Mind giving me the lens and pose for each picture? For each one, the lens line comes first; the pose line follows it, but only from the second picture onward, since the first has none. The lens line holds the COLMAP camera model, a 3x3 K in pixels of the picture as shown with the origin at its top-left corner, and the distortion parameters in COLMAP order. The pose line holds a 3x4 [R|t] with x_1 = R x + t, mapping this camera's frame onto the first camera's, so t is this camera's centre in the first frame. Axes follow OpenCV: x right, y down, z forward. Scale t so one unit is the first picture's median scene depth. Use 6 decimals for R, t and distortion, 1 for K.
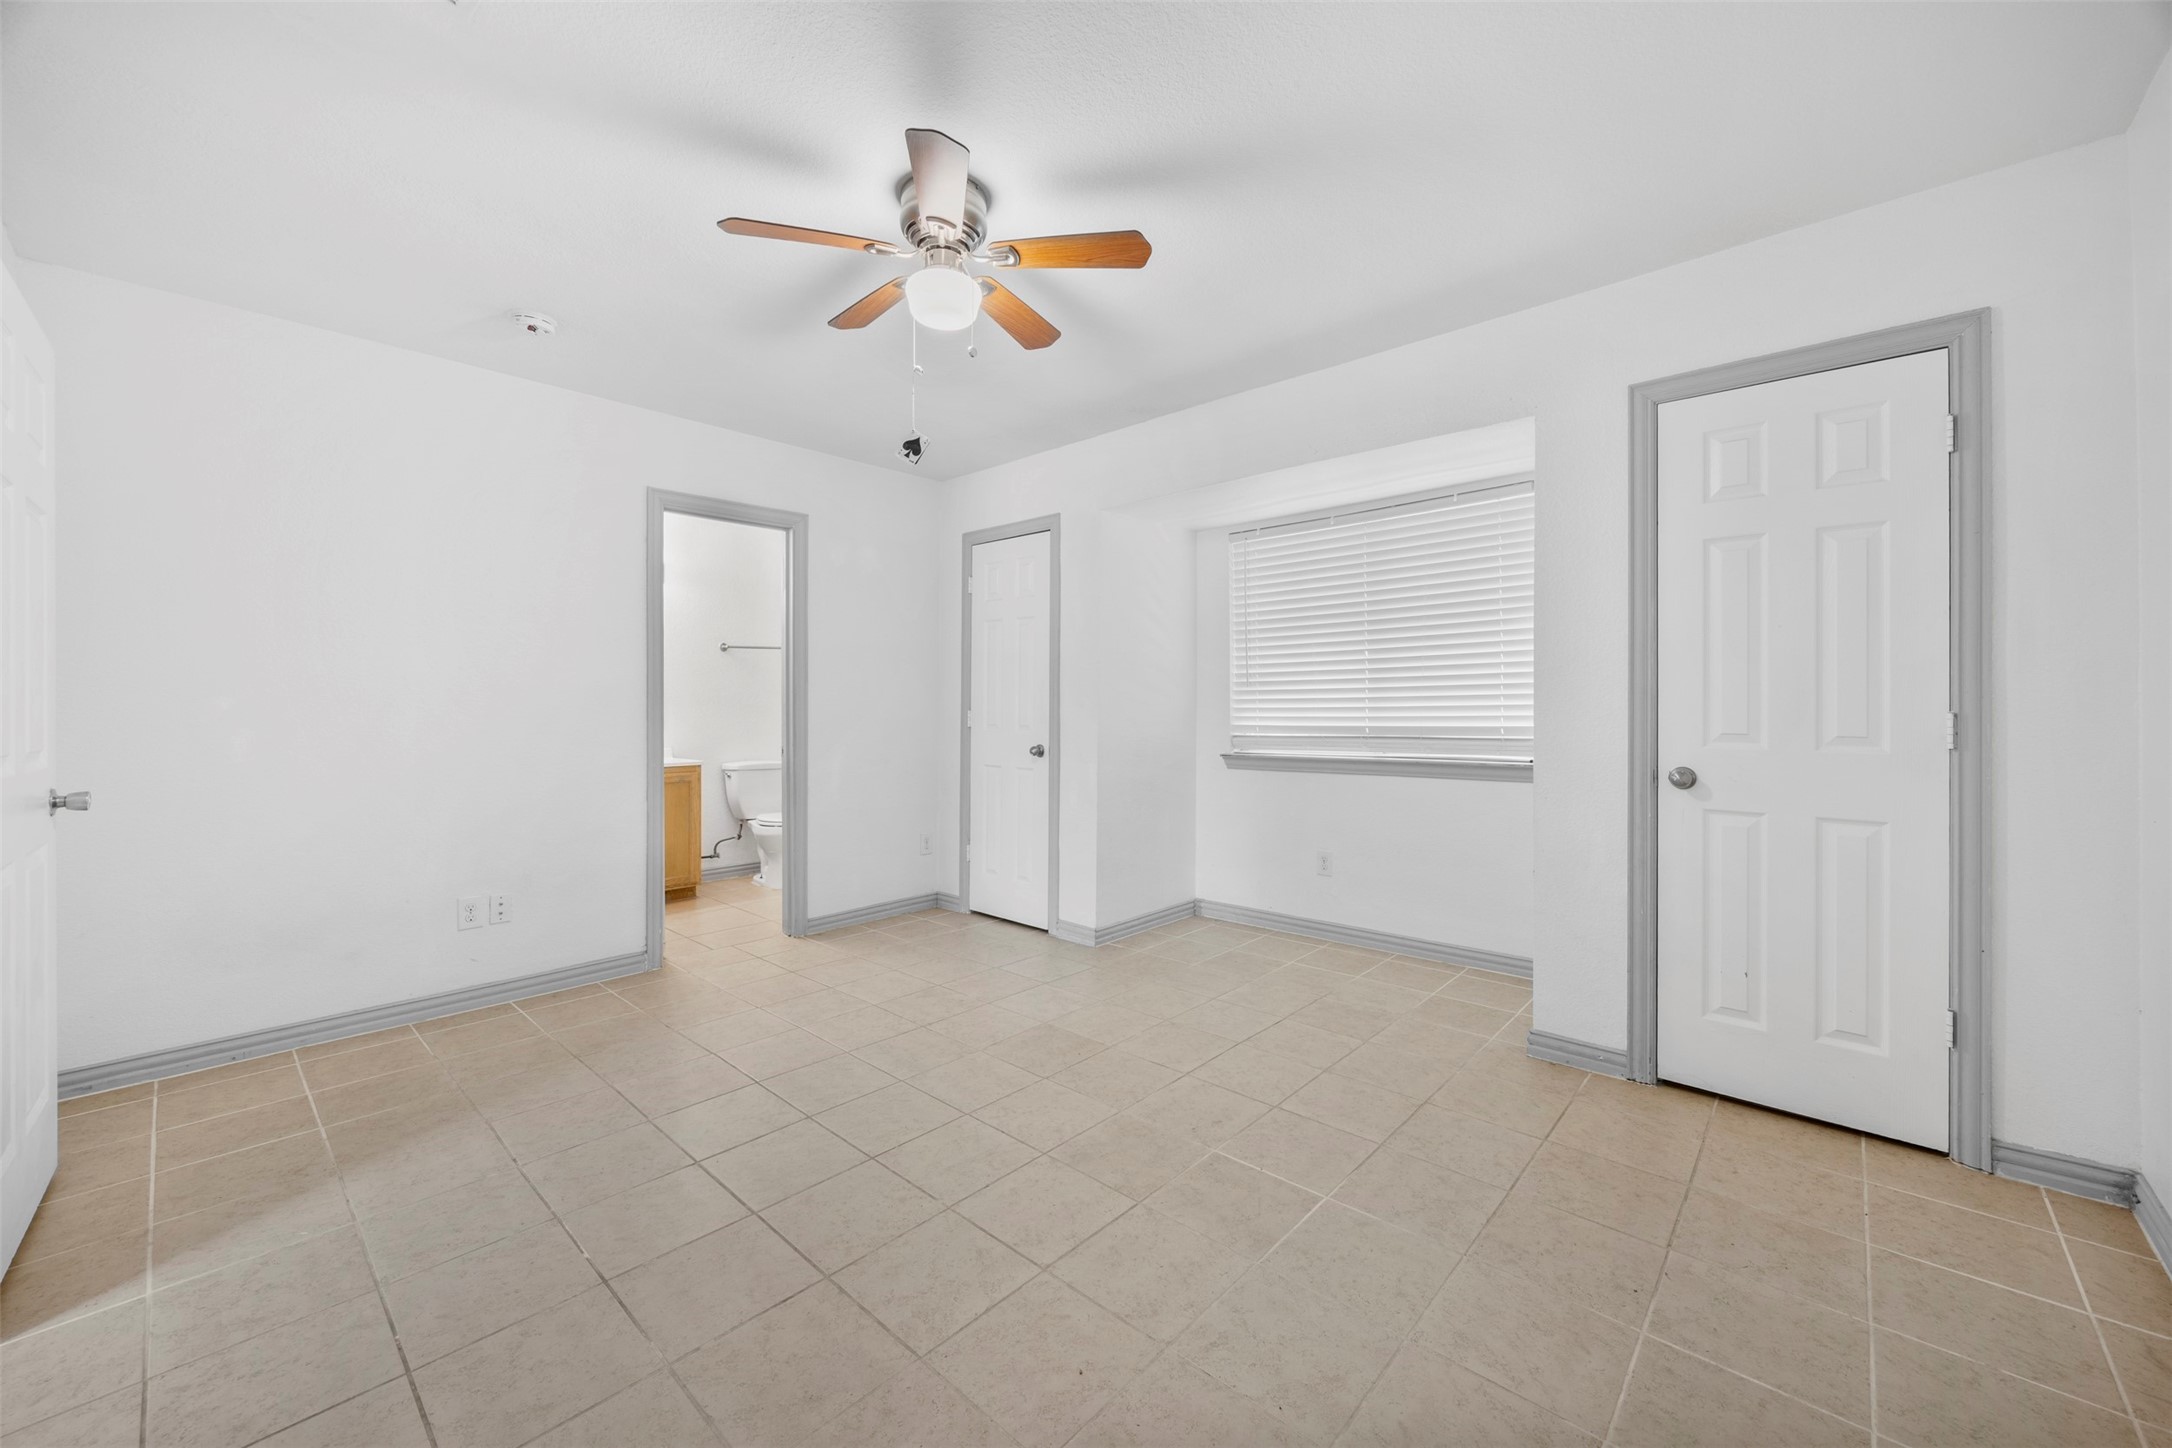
lens RADIAL K [[830.8, 0, 1080.7], [0, 830.8, 705.7], [0, 0, 1]] dist [-0.003039, 0.000444]
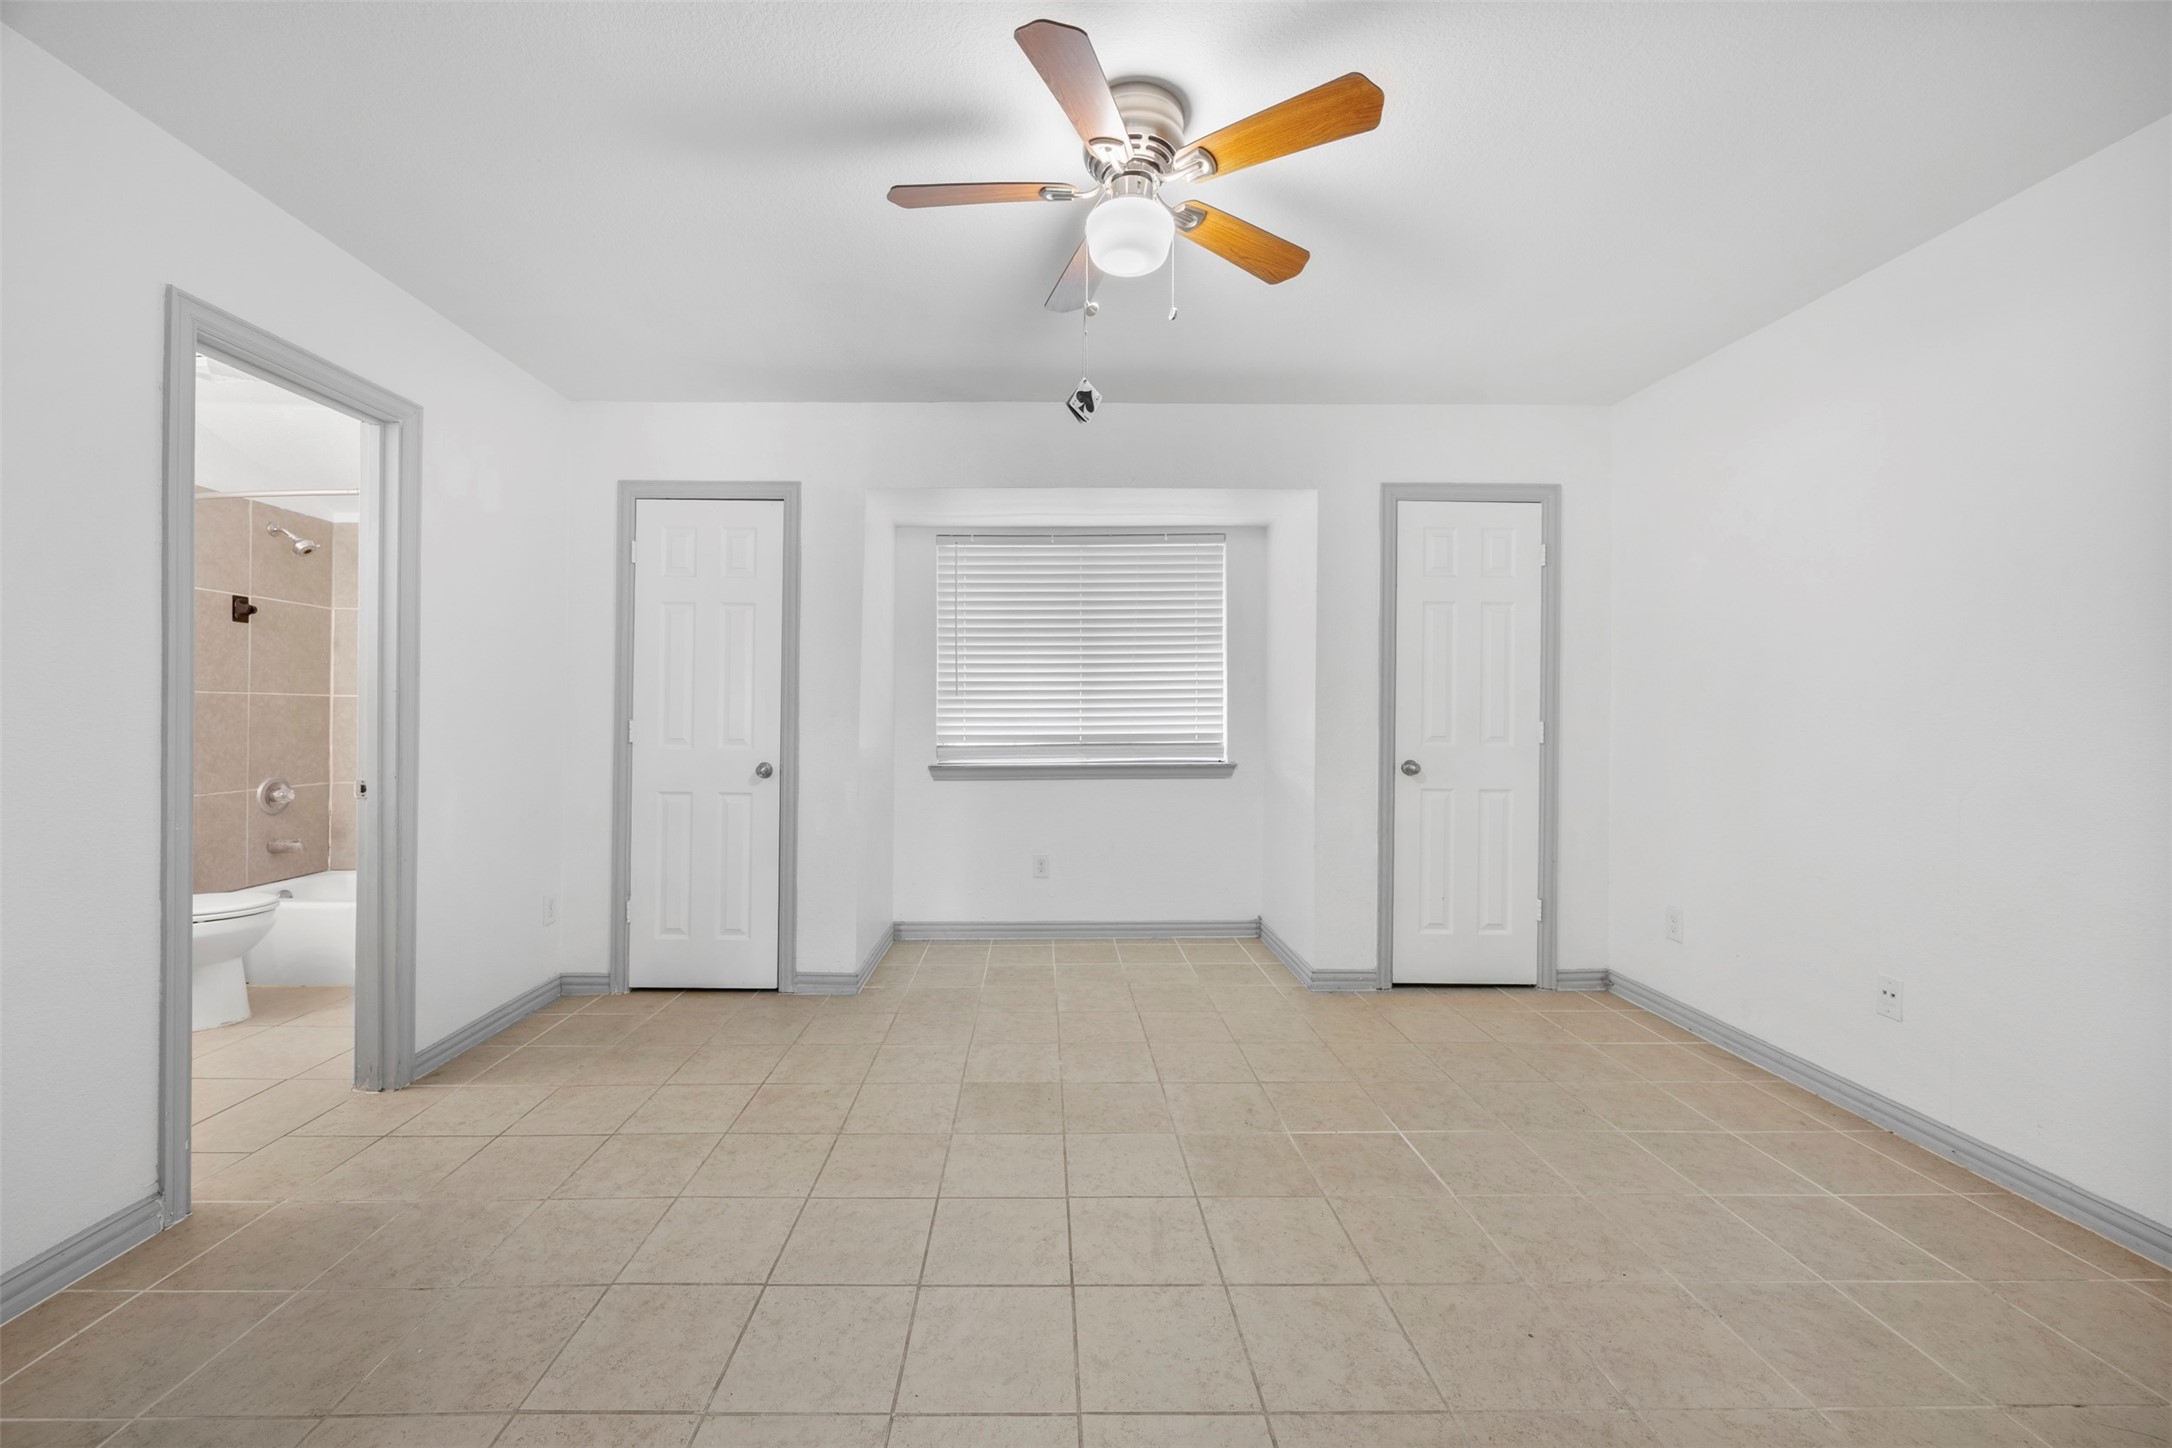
lens RADIAL K [[830.8, 0, 1078.5], [0, 830.8, 719.2], [0, 0, 1]] dist [-0.003039, 0.000444]
pose [[0.731274, -0.001248, 0.682083, -0.551530], [-0.003451, 0.999979, 0.005529, -0.001638], [-0.682076, -0.006398, 0.731254, 0.291746]]
